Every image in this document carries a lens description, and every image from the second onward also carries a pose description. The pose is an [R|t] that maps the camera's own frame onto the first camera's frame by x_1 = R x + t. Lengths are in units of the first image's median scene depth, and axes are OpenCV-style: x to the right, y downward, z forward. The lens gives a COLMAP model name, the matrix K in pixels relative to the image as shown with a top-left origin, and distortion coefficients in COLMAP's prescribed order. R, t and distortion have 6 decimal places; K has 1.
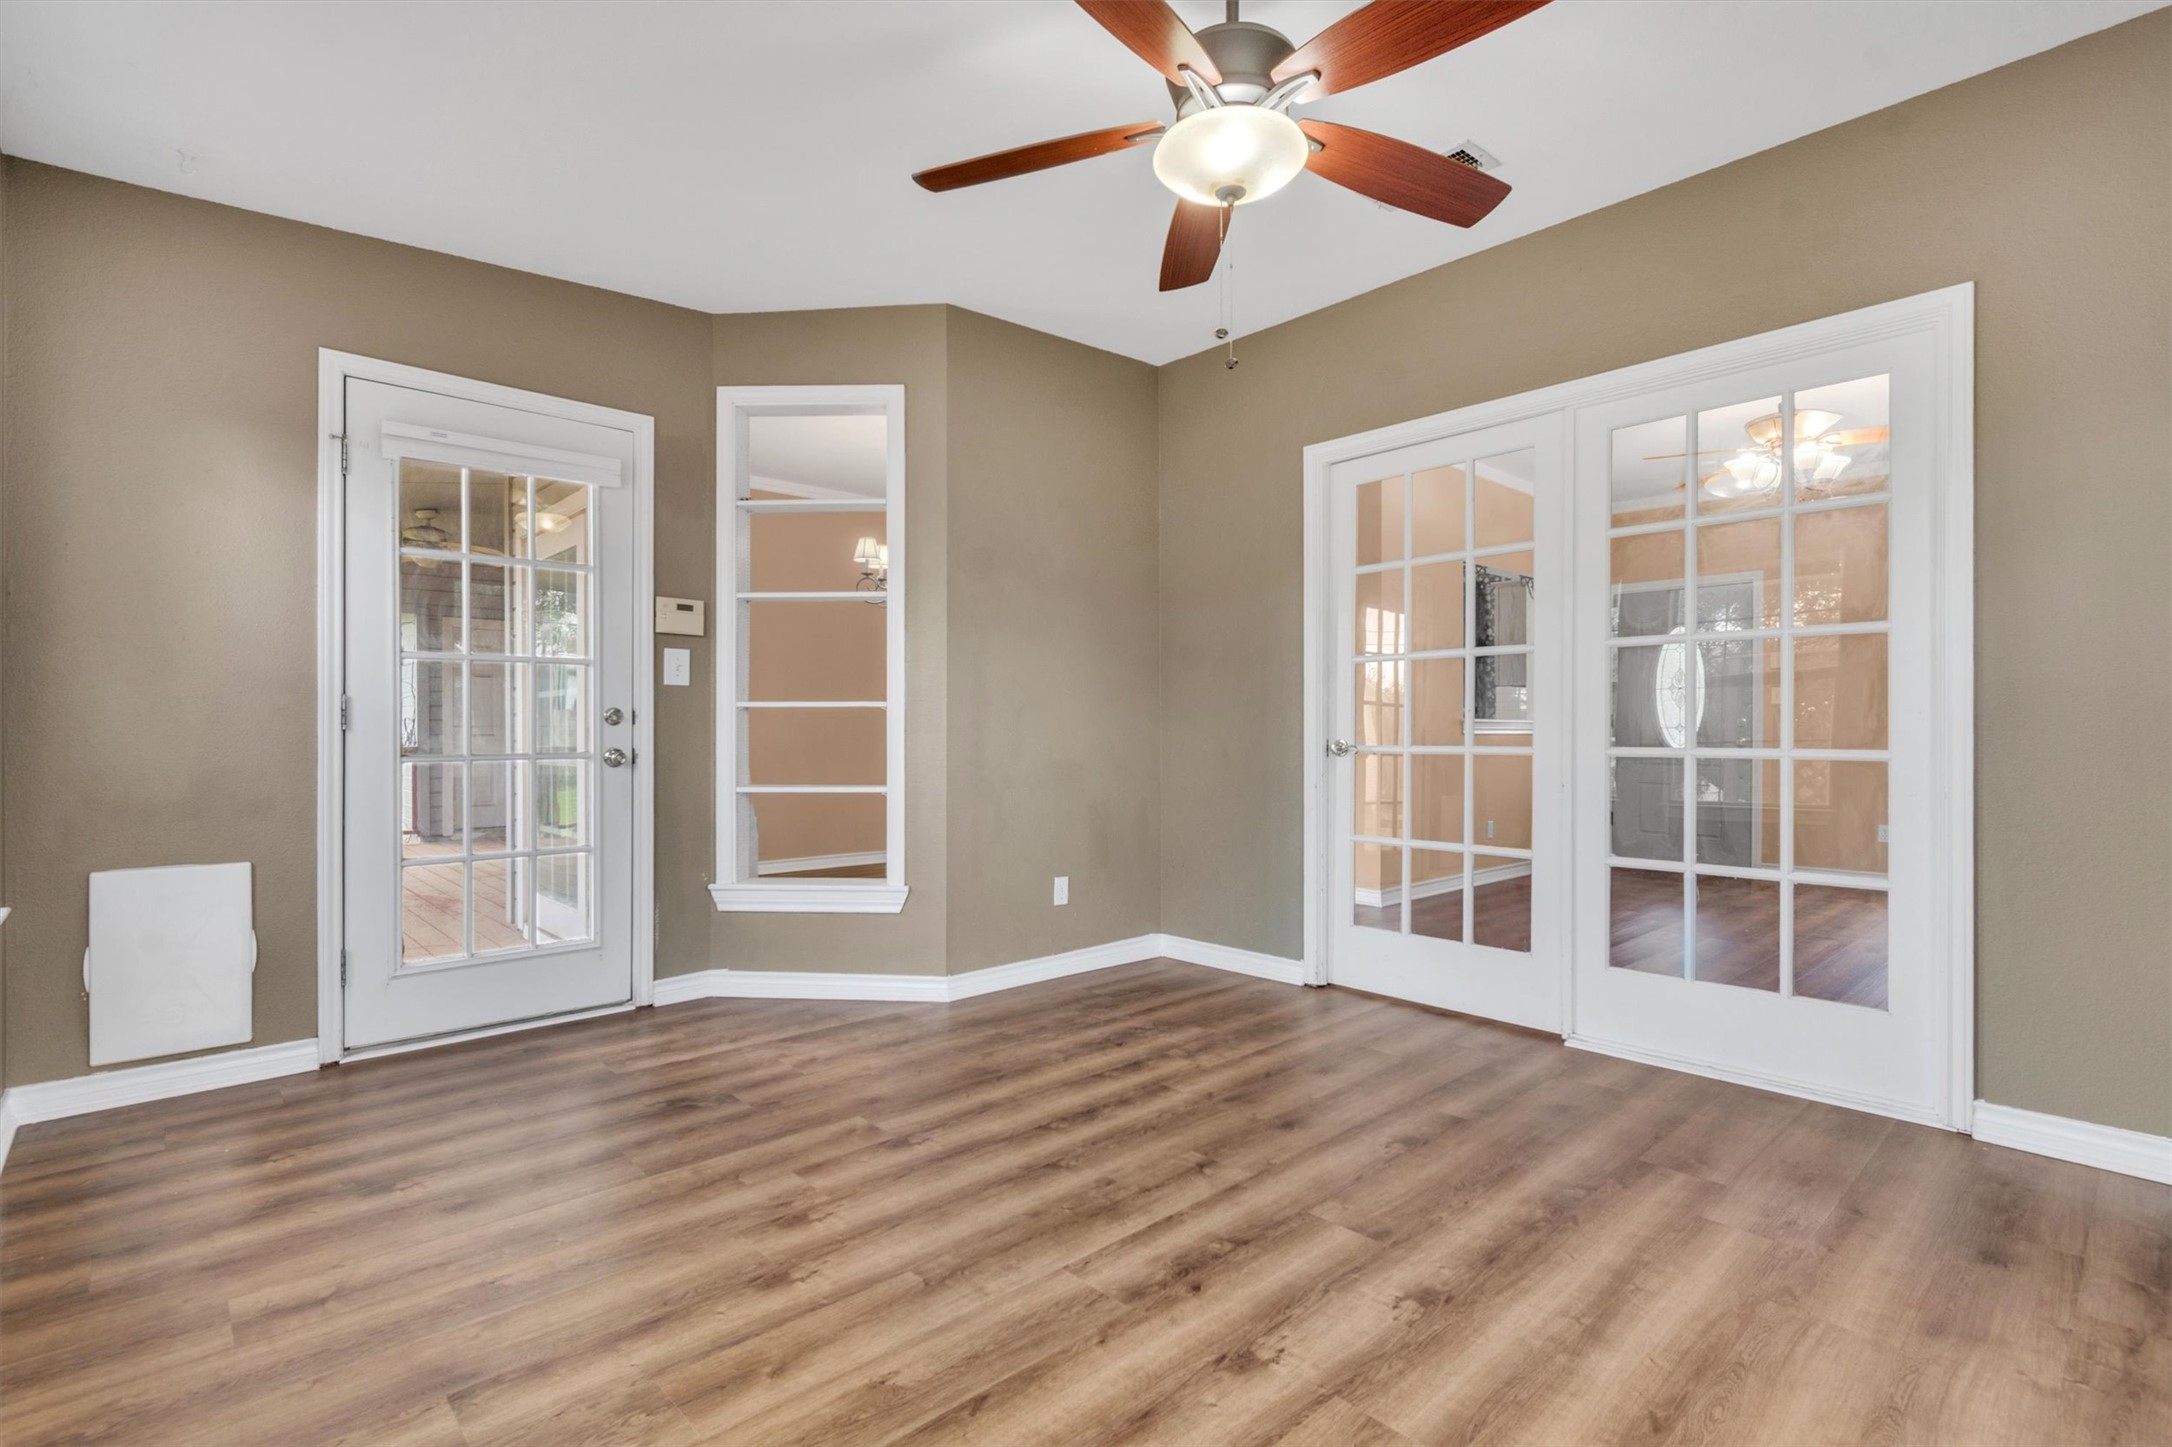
lens RADIAL K [[995.2, 0, 1089.4], [0, 995.2, 728.9], [0, 0, 1]] dist [0.002738, -0.001254]
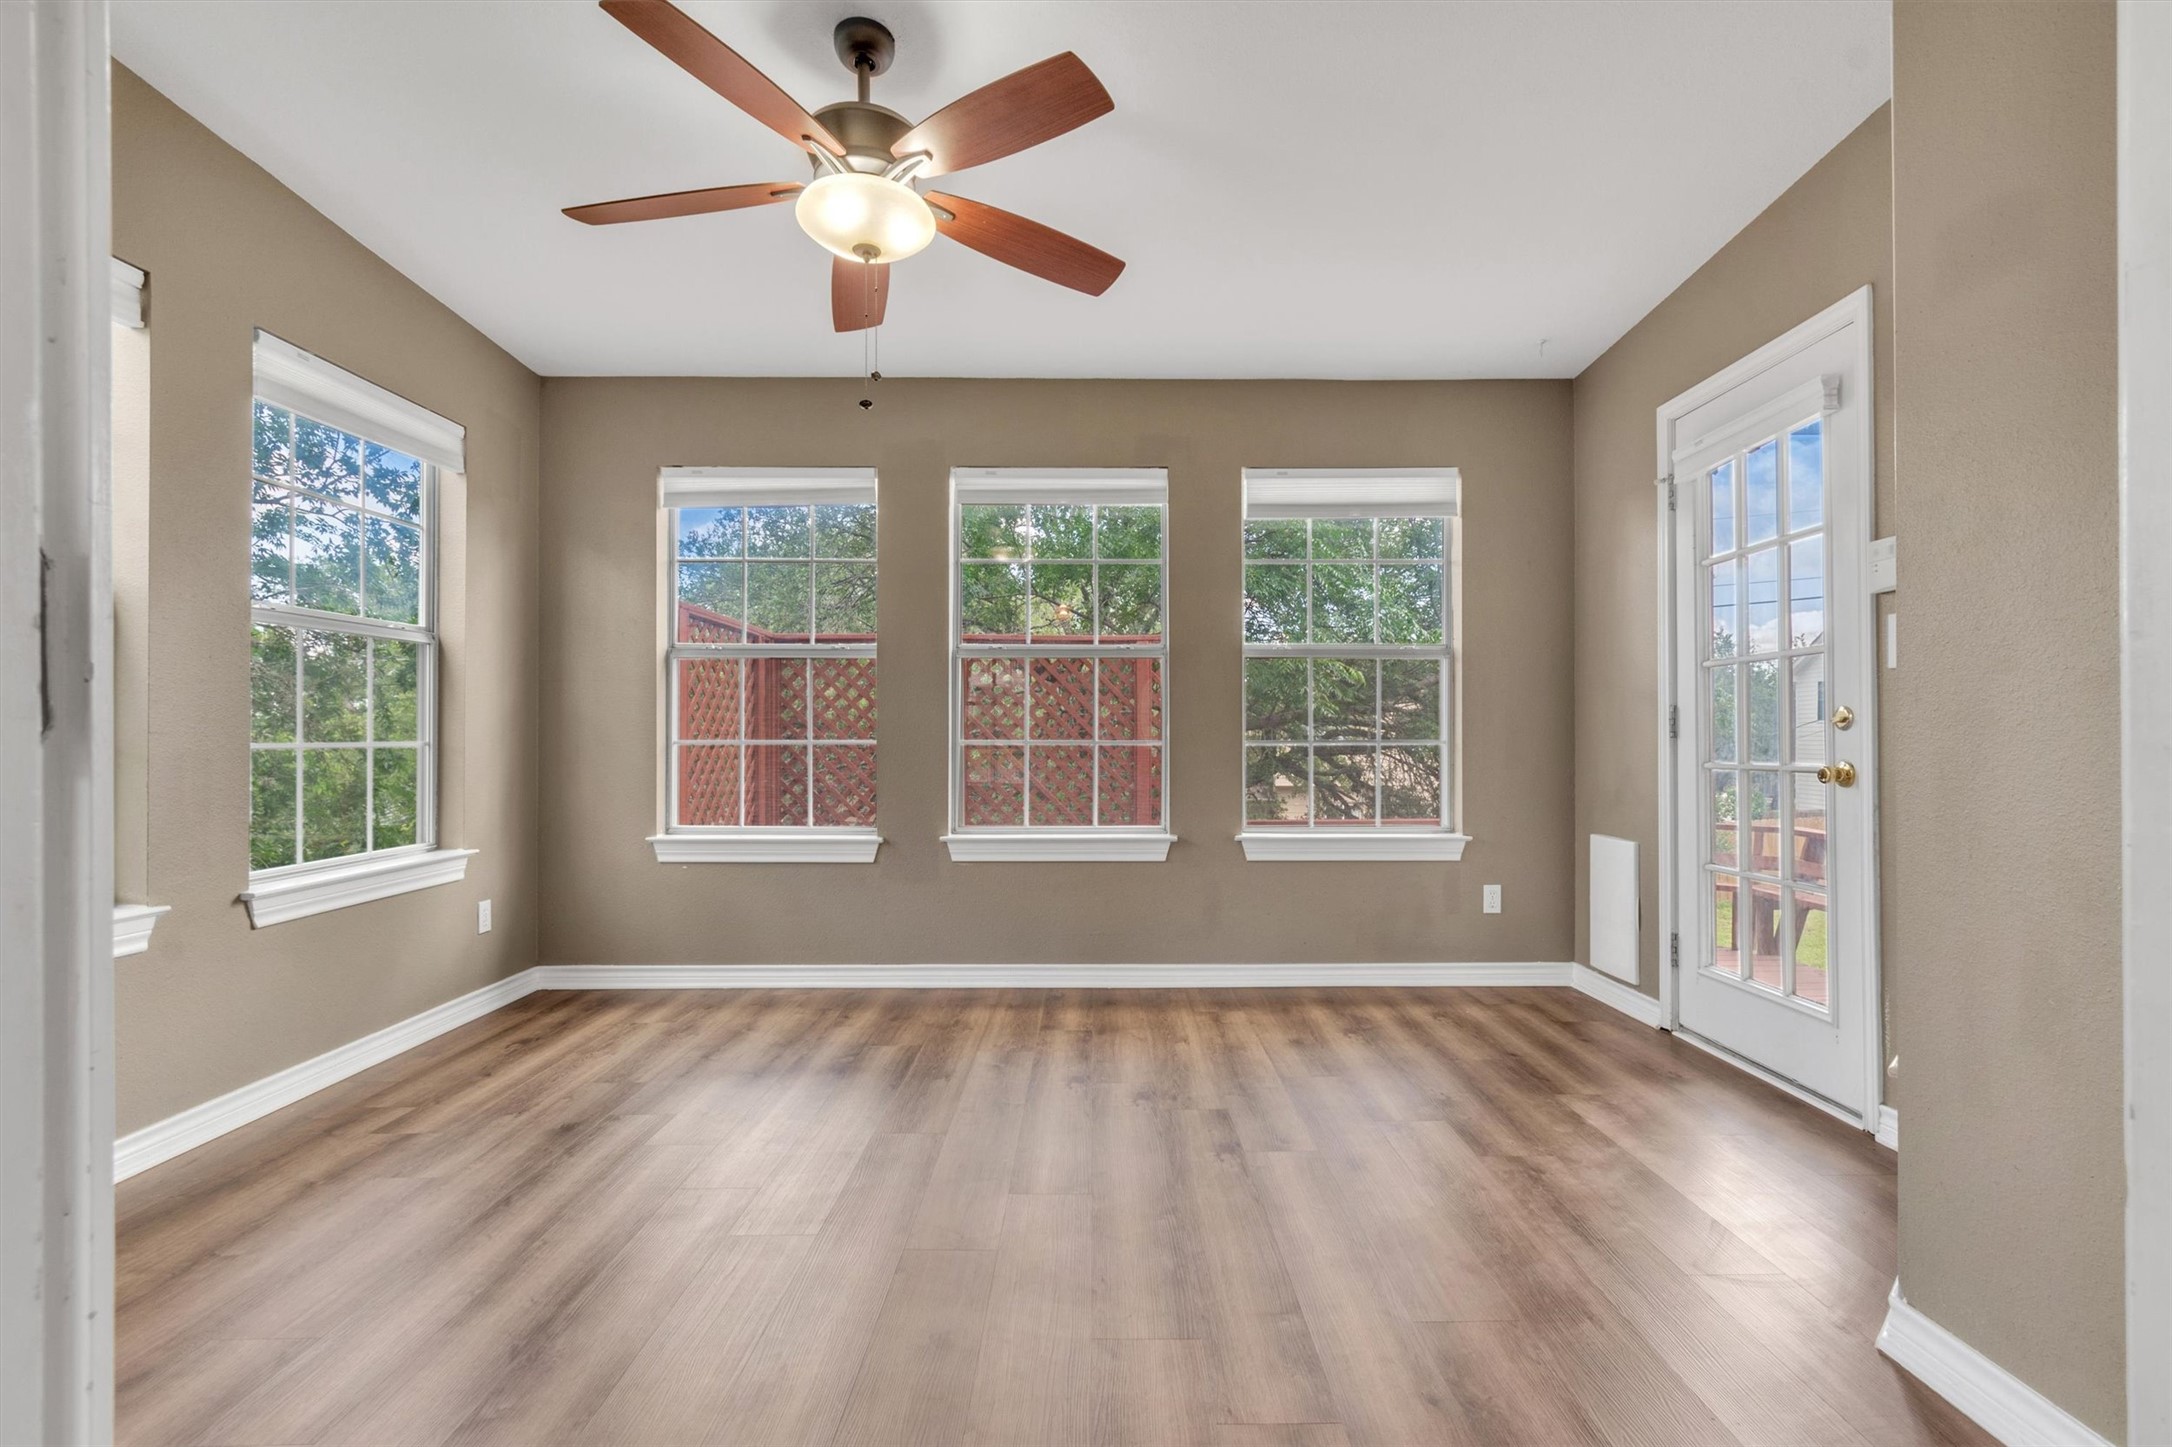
lens RADIAL K [[995.2, 0, 1094.0], [0, 995.2, 729.8], [0, 0, 1]] dist [0.002738, -0.001254]
pose [[-0.673607, -0.008094, -0.739045, 0.464590], [-0.001379, 0.999952, -0.009694, 0.004271], [0.739088, -0.005511, -0.673586, 1.143310]]
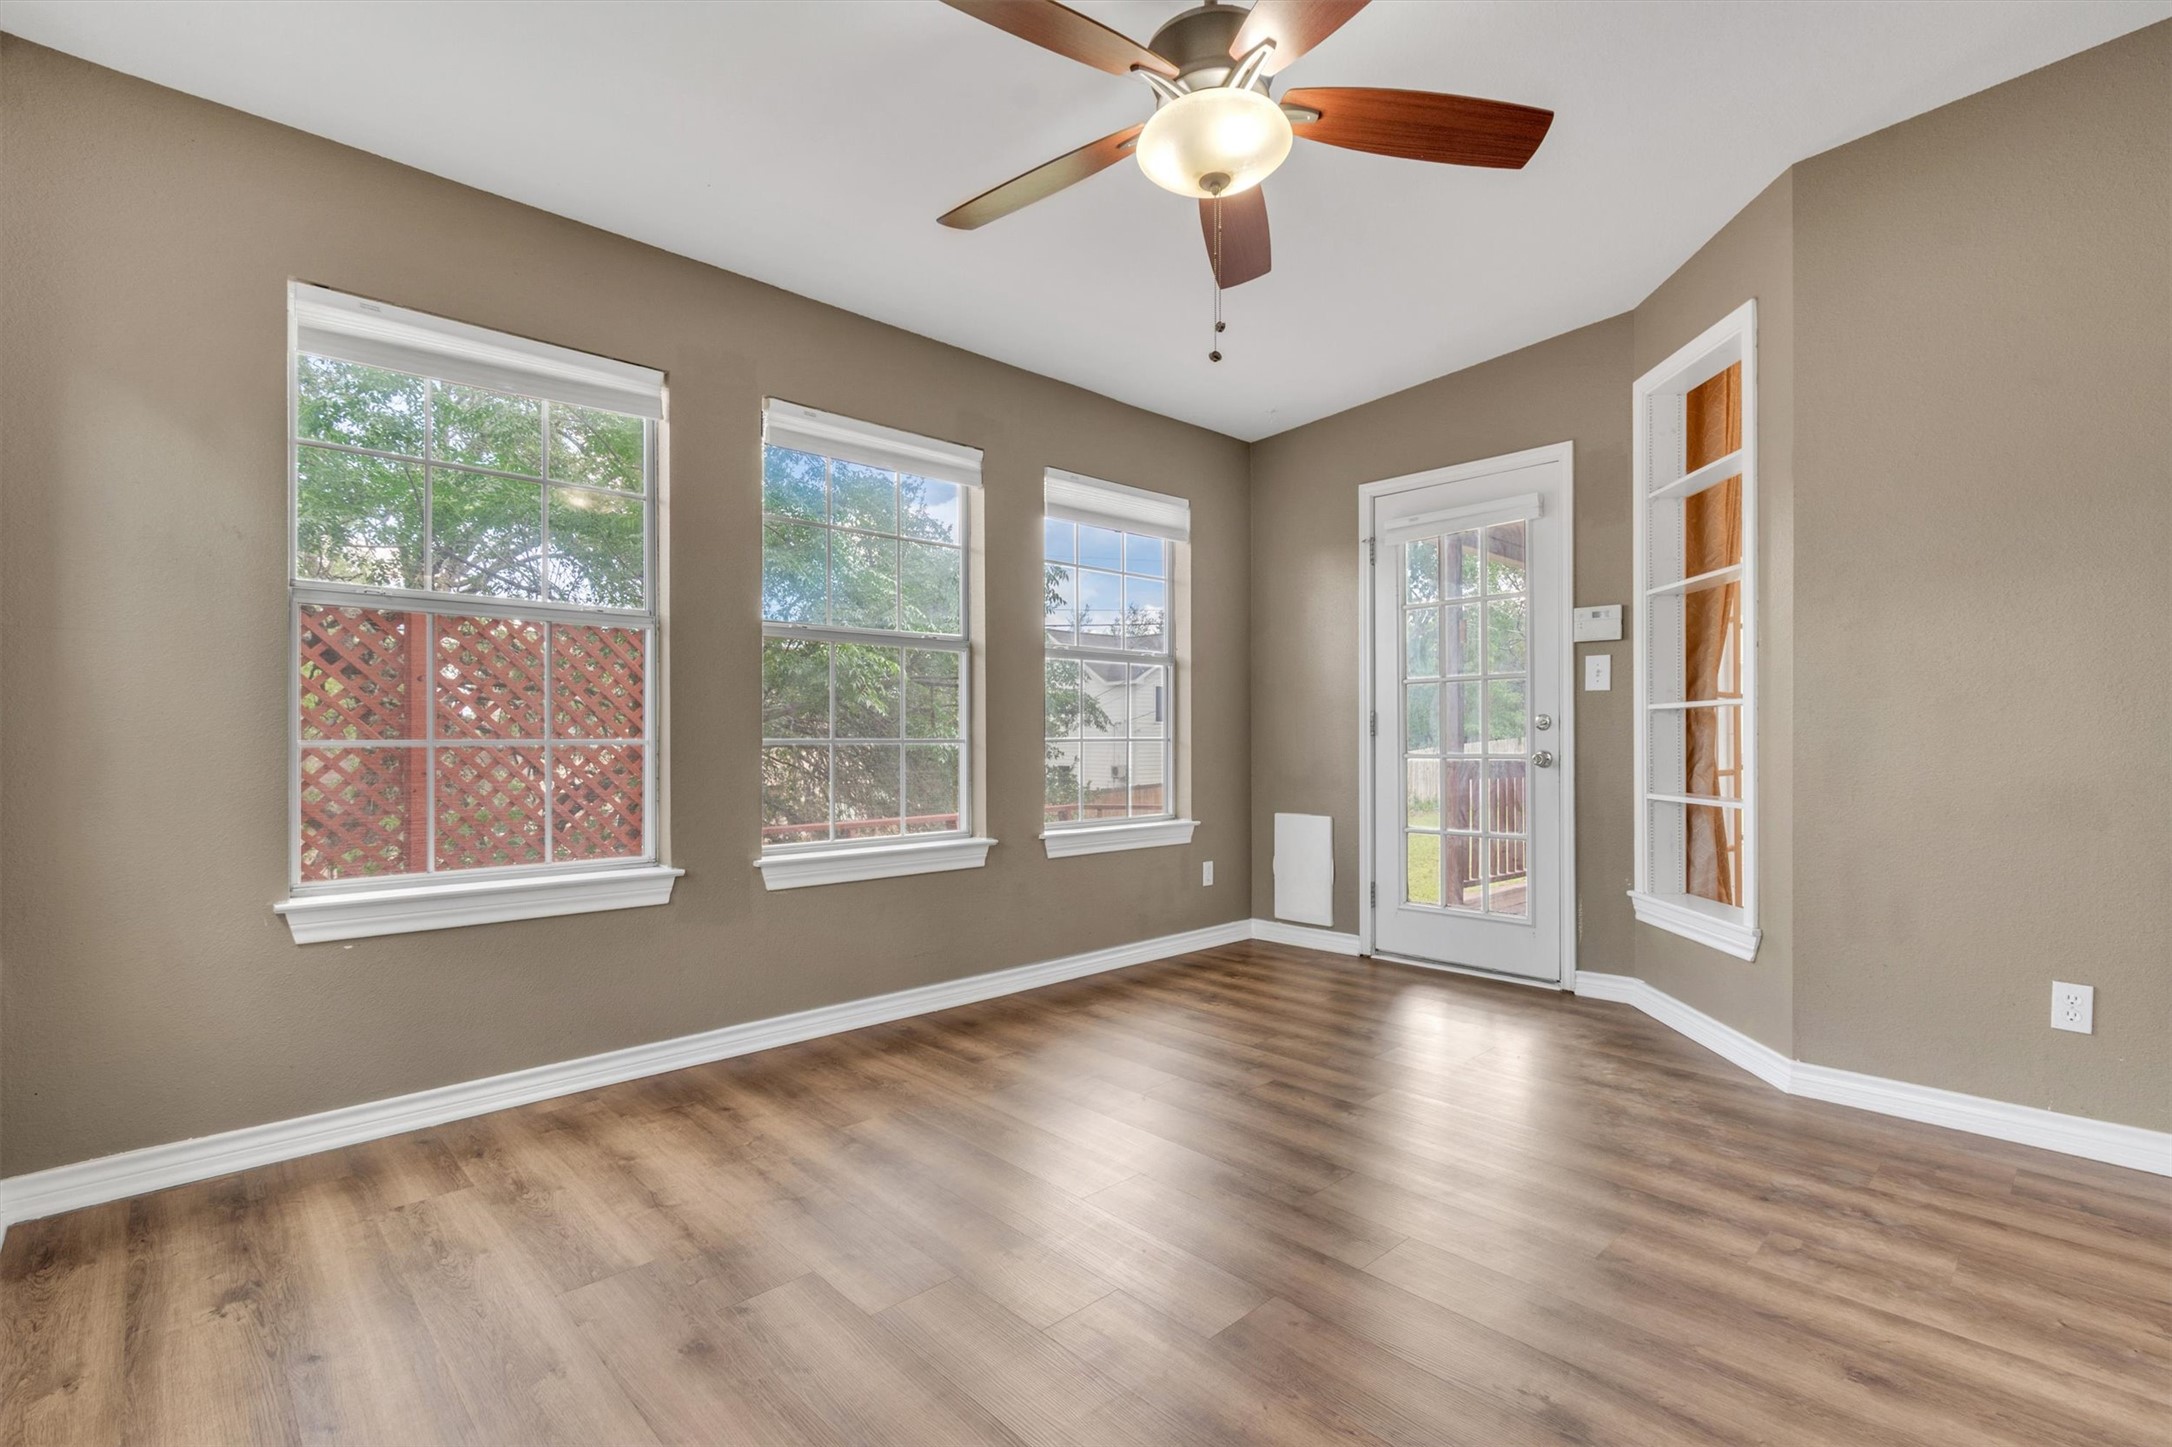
lens RADIAL K [[995.2, 0, 1124.0], [0, 995.2, 740.5], [0, 0, 1]] dist [0.002738, -0.001254]
pose [[0.027562, 0.000701, -0.999620, 0.659093], [0.001833, 0.999998, 0.000752, 0.006318], [0.999618, -0.001853, 0.027560, 0.526404]]
